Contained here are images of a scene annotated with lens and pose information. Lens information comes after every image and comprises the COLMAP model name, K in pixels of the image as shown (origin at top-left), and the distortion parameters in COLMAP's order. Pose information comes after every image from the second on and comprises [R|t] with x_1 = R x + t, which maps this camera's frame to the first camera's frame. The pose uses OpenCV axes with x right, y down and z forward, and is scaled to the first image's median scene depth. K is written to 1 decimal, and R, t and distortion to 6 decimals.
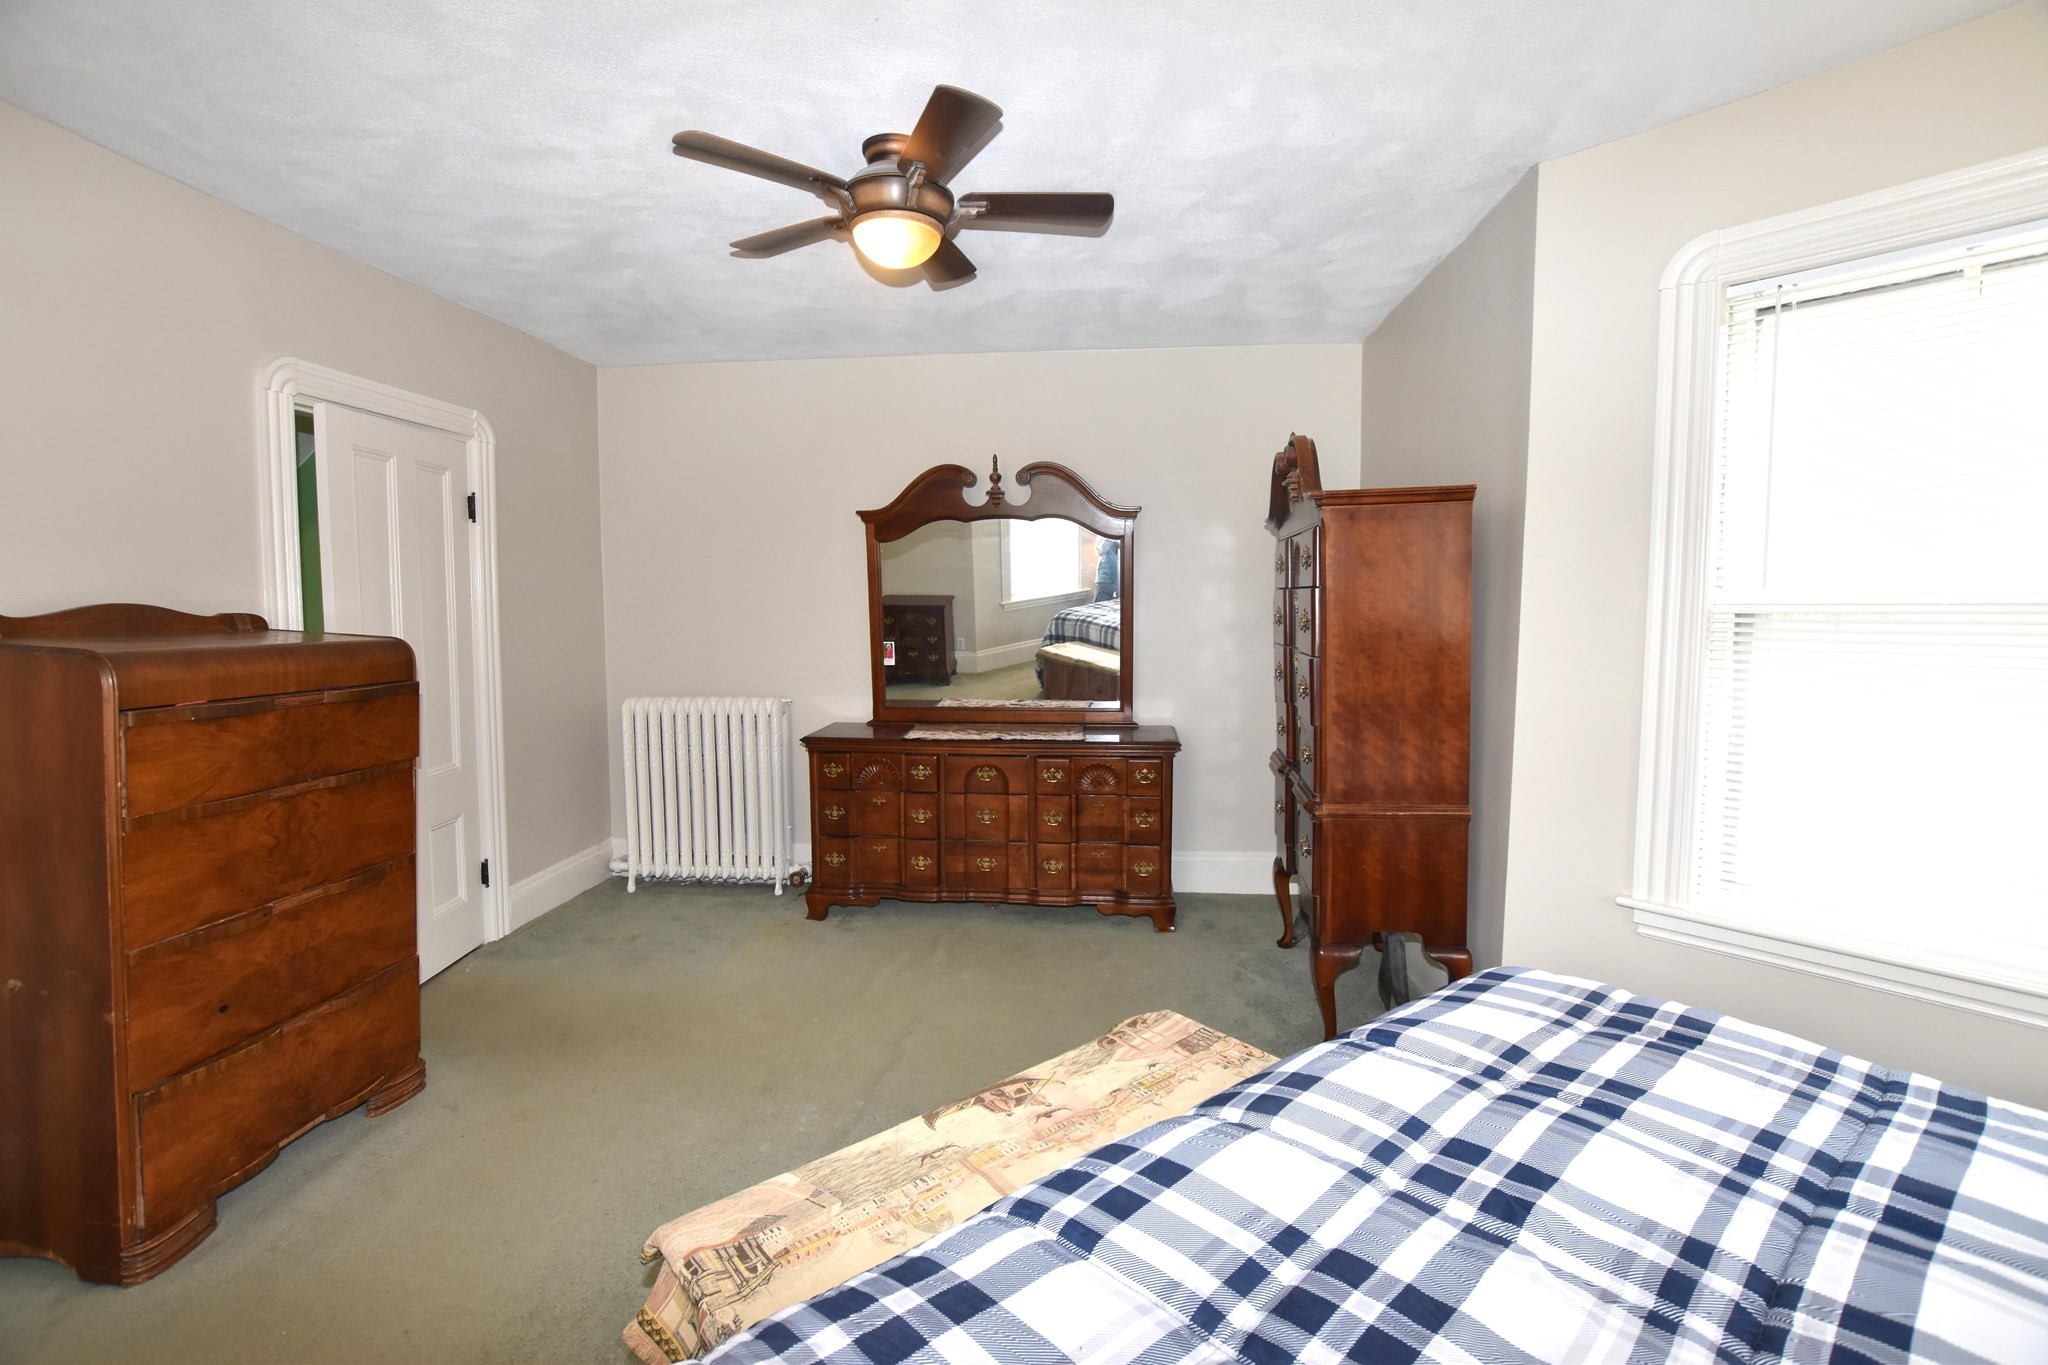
lens RADIAL K [[907.4, 0, 1031.6], [0, 907.4, 678.2], [0, 0, 1]] dist [-0.026835, 0.001654]
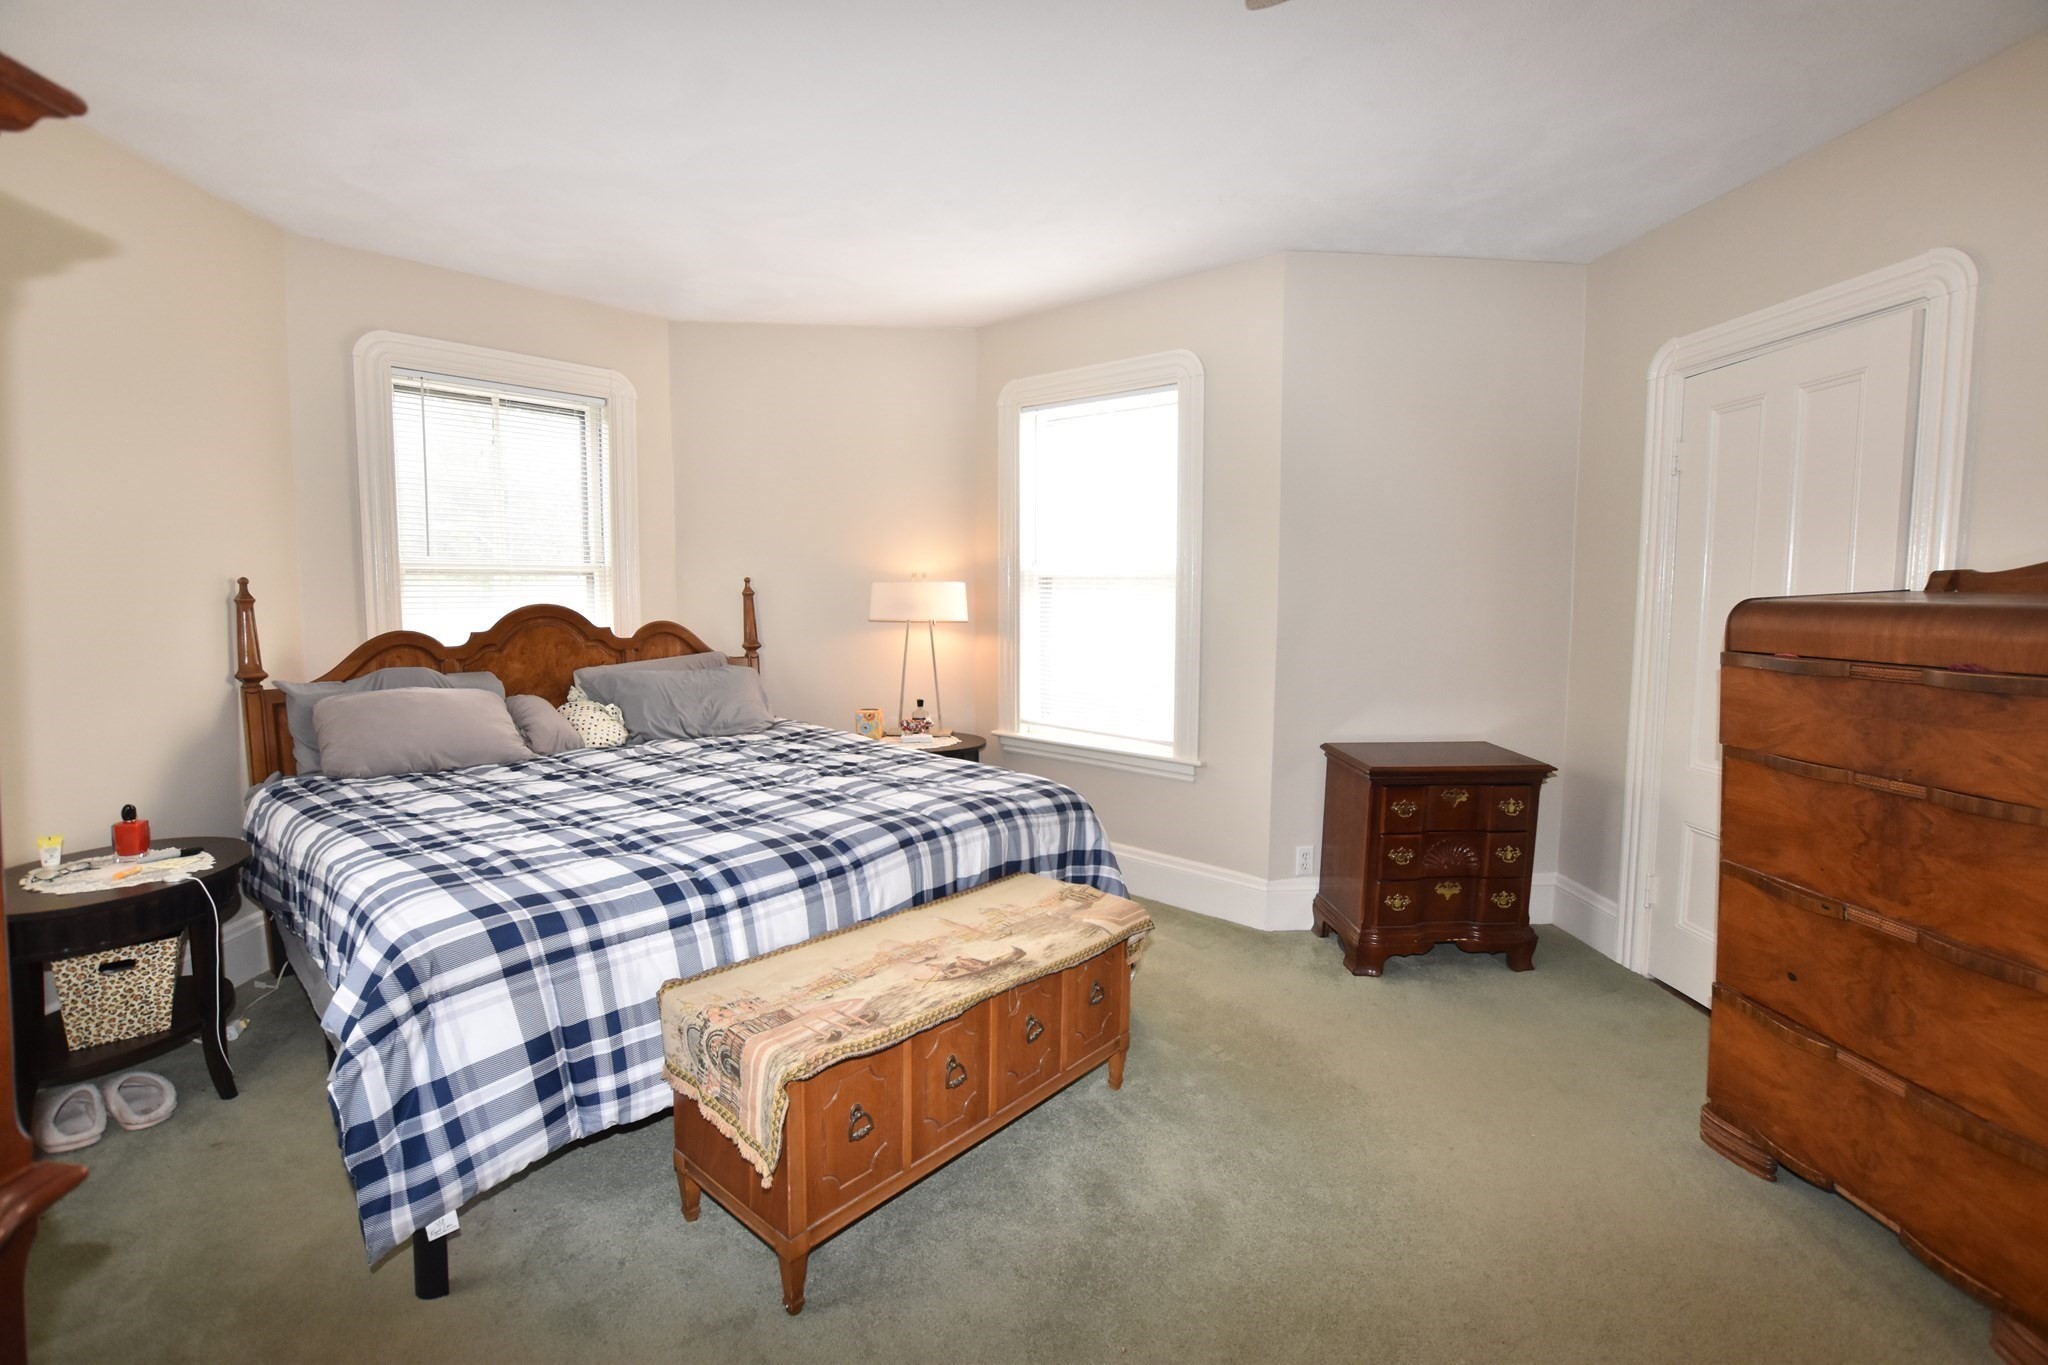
lens RADIAL K [[907.4, 0, 1027.3], [0, 907.4, 672.6], [0, 0, 1]] dist [-0.026835, 0.001654]
pose [[-0.988952, 0.008313, -0.148005, 0.057568], [-0.014954, 0.987738, 0.155401, -0.101387], [0.147482, 0.155897, -0.976701, 1.931217]]
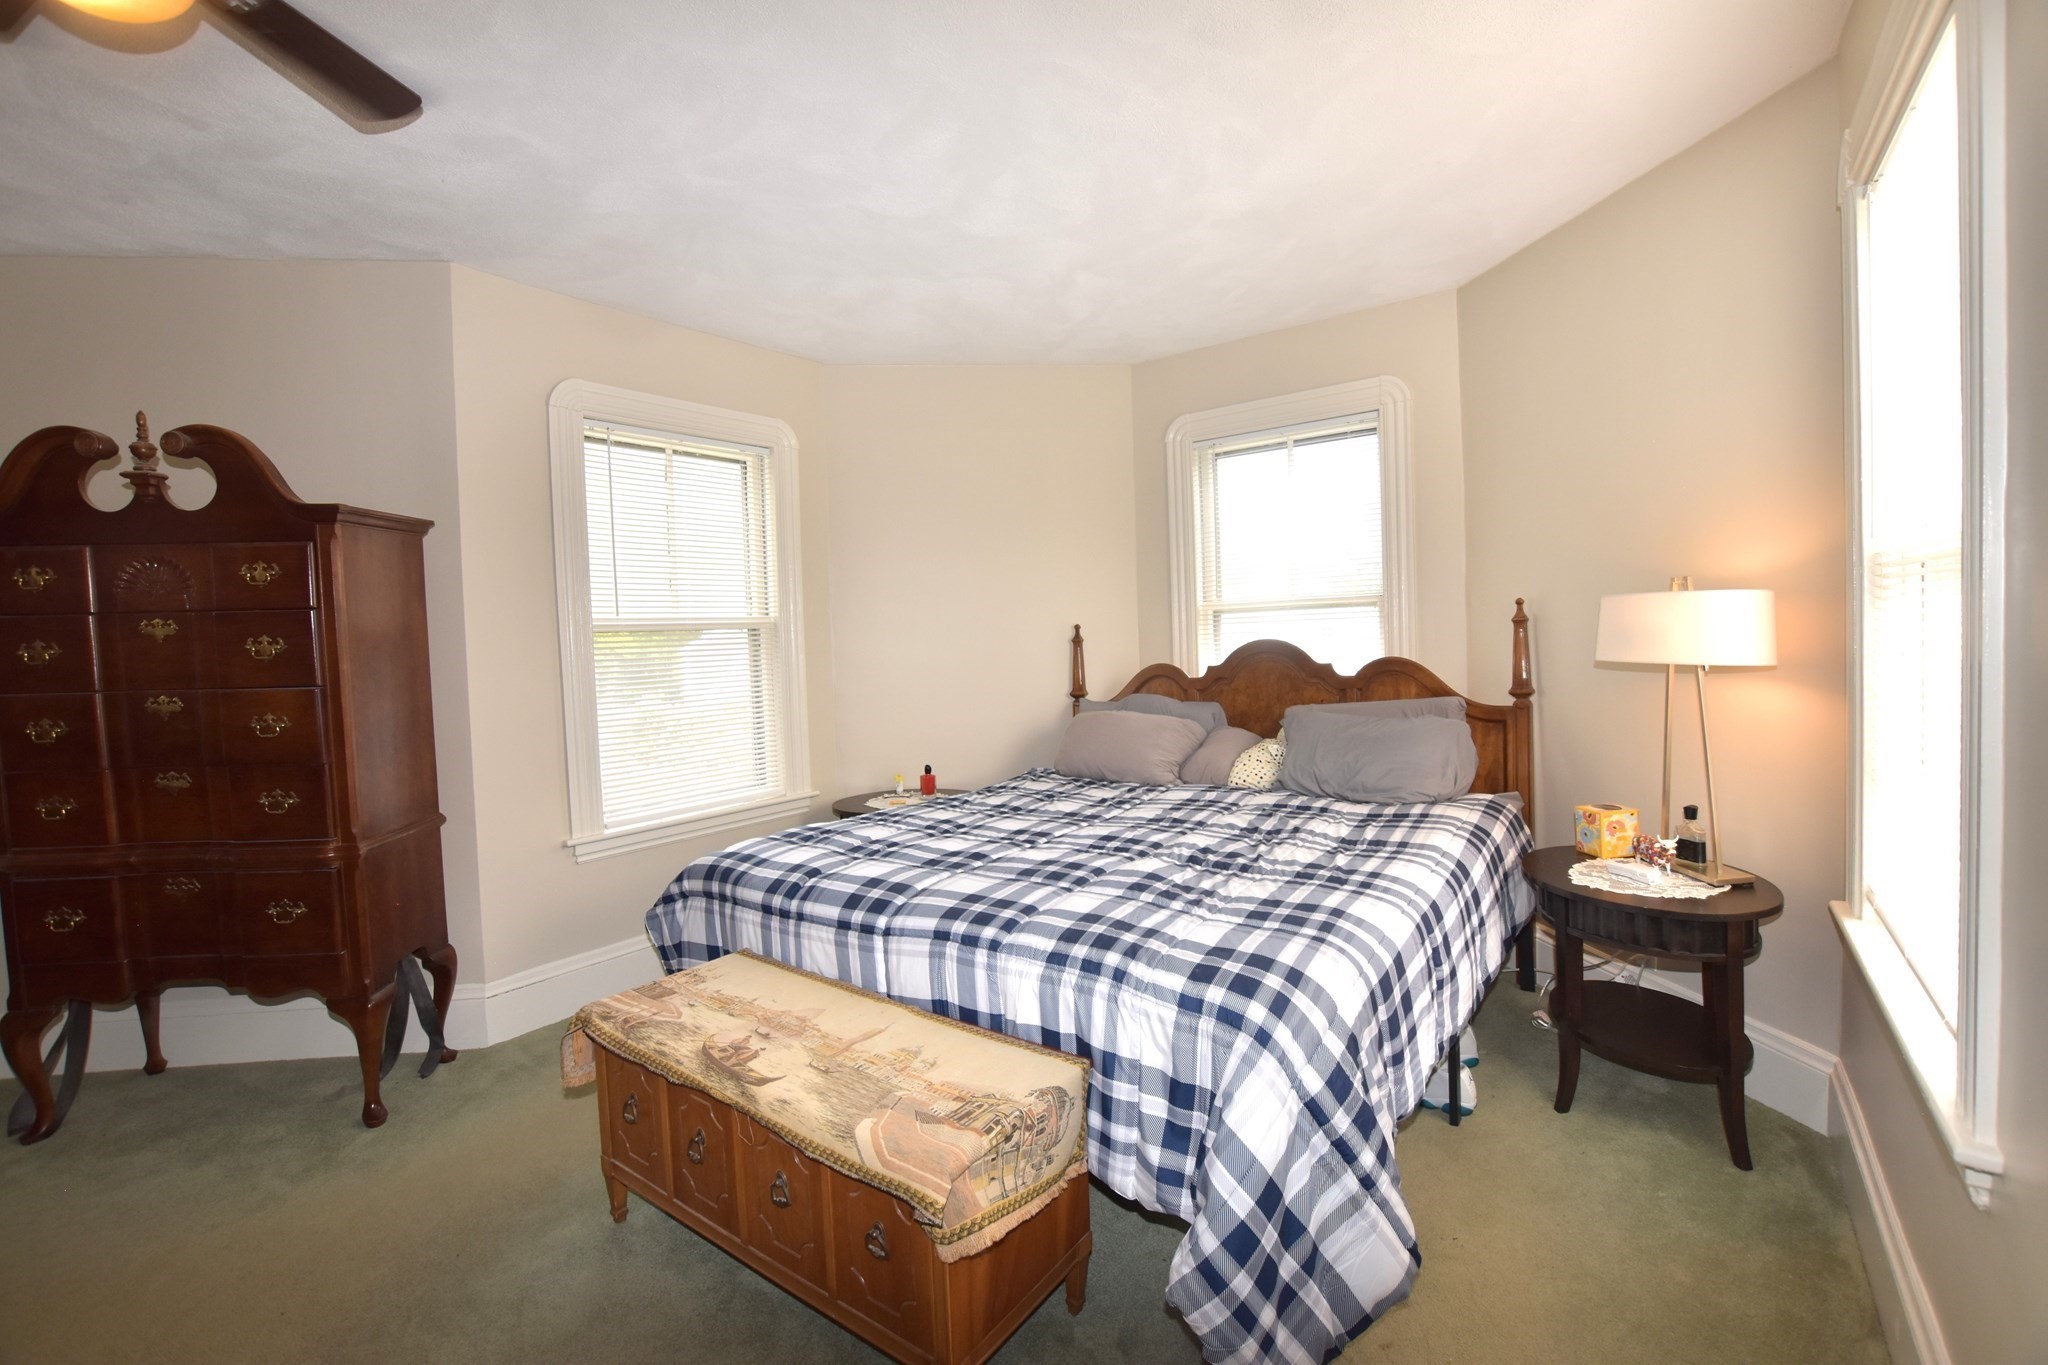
lens RADIAL K [[907.4, 0, 1016.6], [0, 907.4, 671.6], [0, 0, 1]] dist [-0.026835, 0.001654]
pose [[-0.213281, -0.030638, 0.976510, -1.061174], [0.105426, 0.992950, 0.054180, -0.021726], [-0.971286, 0.114505, -0.208547, 0.757339]]
